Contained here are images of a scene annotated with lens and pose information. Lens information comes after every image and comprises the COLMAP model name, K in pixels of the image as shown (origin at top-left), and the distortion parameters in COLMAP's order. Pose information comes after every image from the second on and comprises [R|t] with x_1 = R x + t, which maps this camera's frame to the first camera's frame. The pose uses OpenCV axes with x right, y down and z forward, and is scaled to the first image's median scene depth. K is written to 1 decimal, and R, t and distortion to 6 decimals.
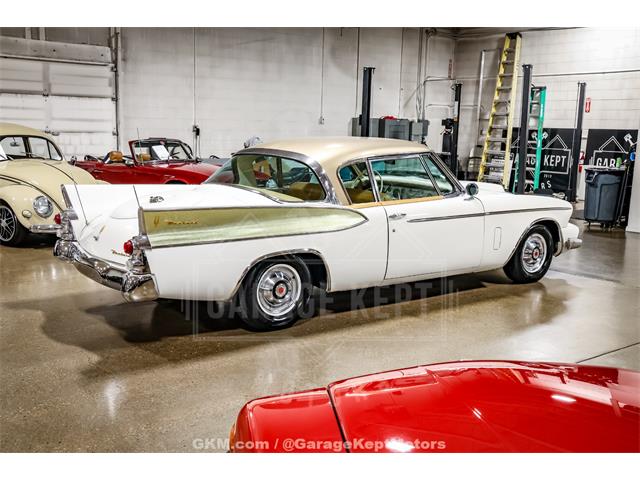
lens RADIAL K [[681.4, 0, 309.9], [0, 681.4, 238.4], [0, 0, 1]] dist [-0.004454, 0.016586]
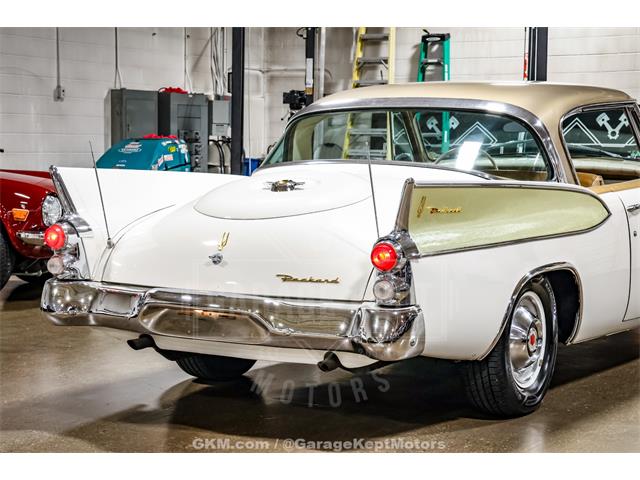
lens RADIAL K [[1410.4, 0, 261.6], [0, 1410.4, 122.3], [0, 0, 1]] dist [0.003476, 0.630390]
pose [[0.932785, -0.010977, 0.360267, -0.266111], [0.073224, 0.984464, -0.159592, 0.028438], [-0.352918, 0.175245, 0.919096, -0.003954]]
